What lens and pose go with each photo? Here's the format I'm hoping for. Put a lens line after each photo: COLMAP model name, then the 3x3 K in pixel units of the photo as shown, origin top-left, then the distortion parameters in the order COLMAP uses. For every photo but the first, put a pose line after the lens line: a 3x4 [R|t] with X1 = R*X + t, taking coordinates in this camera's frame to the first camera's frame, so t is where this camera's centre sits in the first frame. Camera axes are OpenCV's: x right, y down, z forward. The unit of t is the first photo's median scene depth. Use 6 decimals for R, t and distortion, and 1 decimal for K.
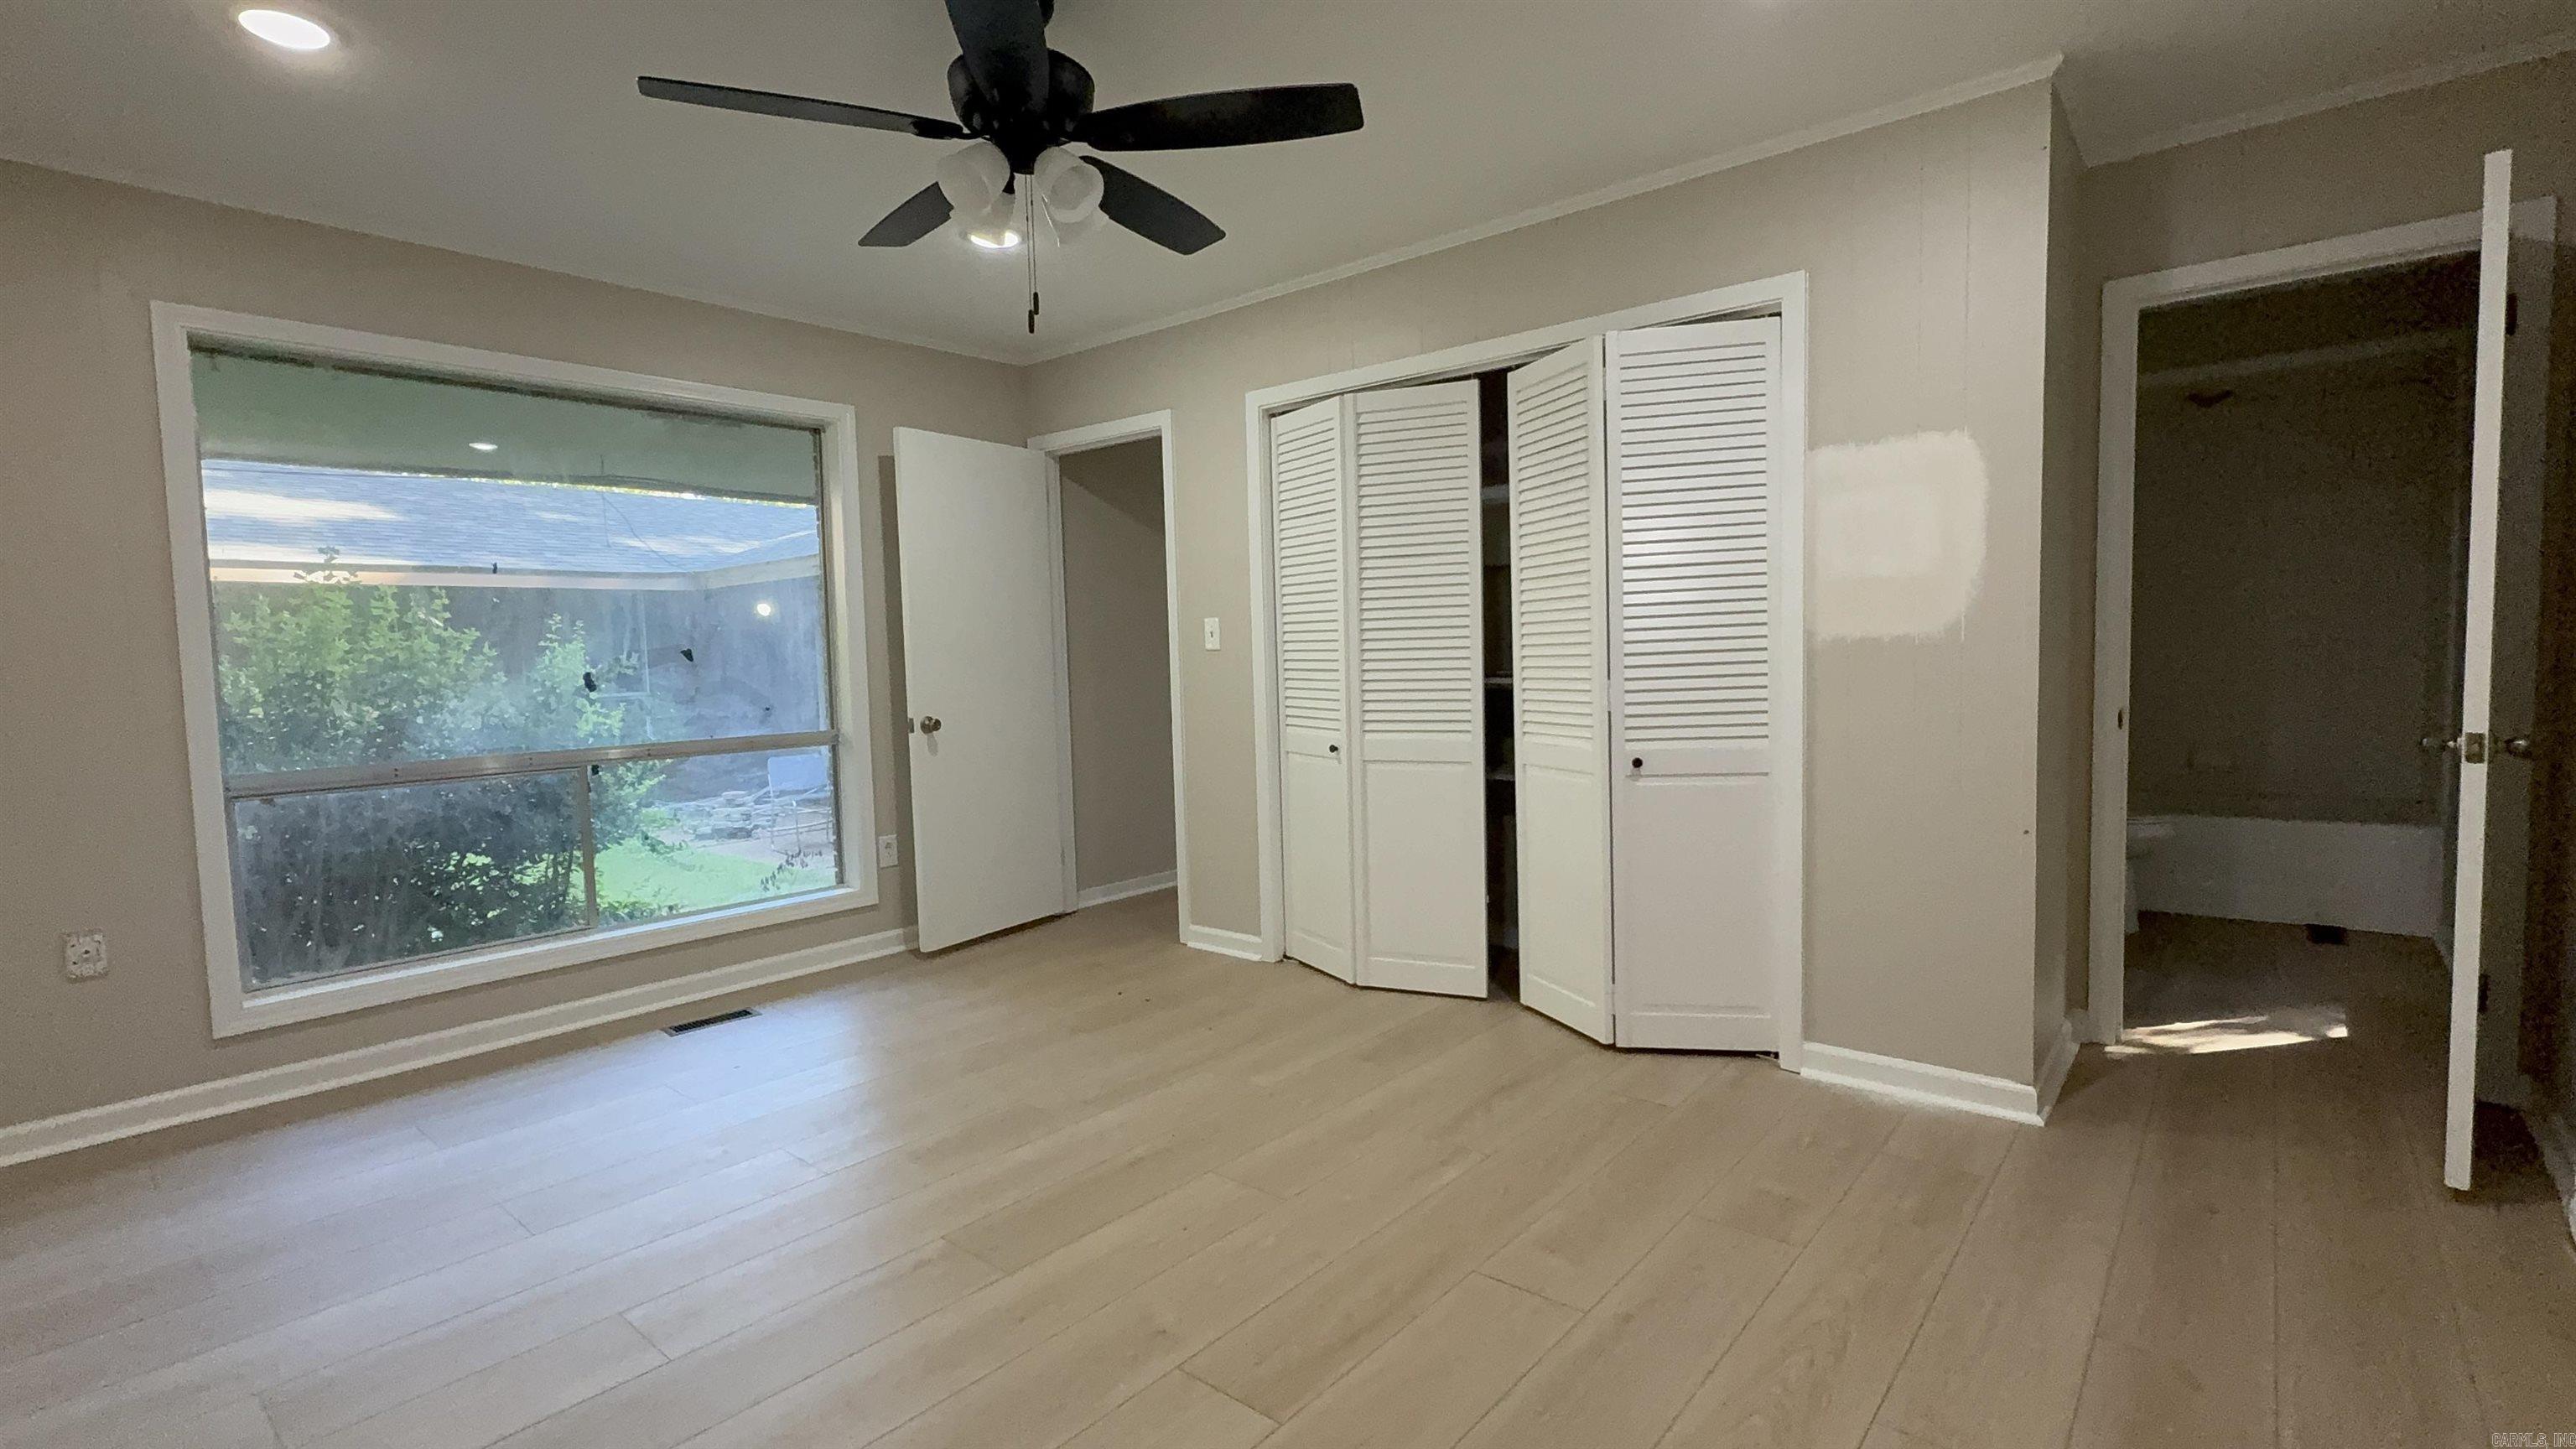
lens RADIAL K [[1152.3, 0, 1288.0], [0, 1152.3, 724.5], [0, 0, 1]] dist [0.000445, -0.000571]
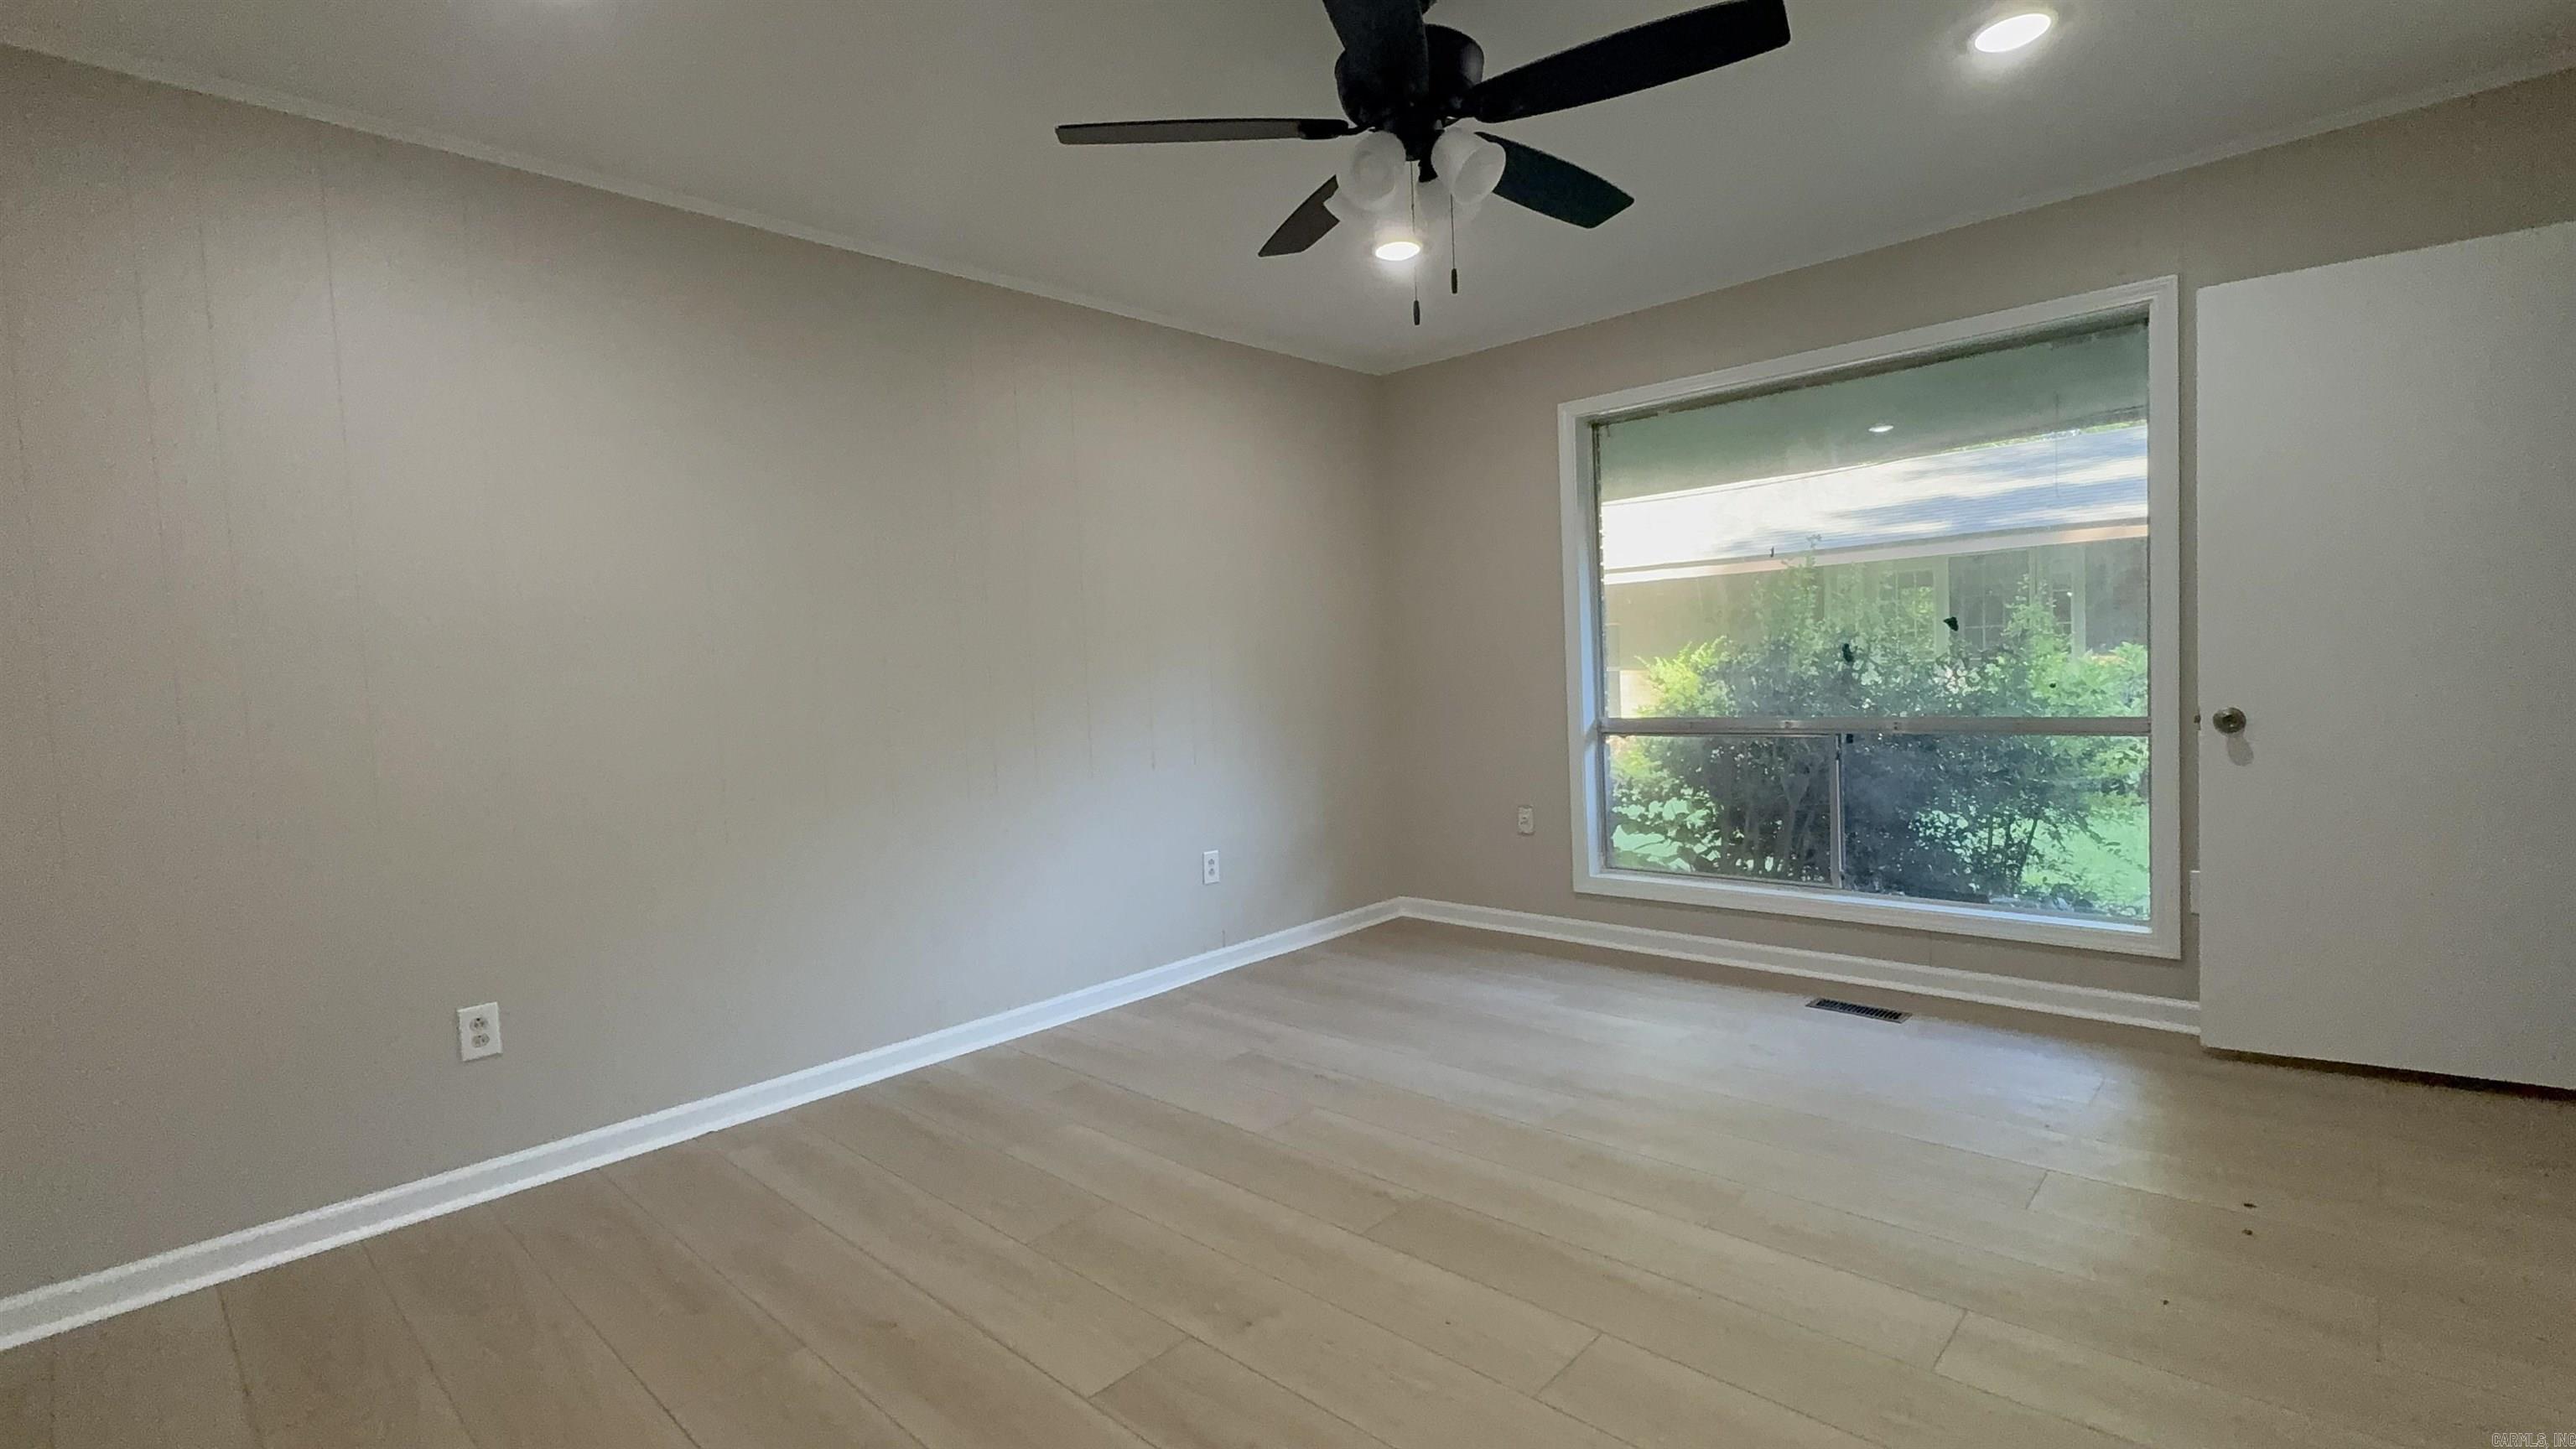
lens RADIAL K [[1152.3, 0, 1288.0], [0, 1152.3, 724.5], [0, 0, 1]] dist [0.000445, -0.000571]
pose [[-0.047803, 0.081273, -0.995545, 0.450205], [-0.019030, 0.996429, 0.082259, -0.048911], [0.998676, 0.022877, -0.046086, 0.549898]]
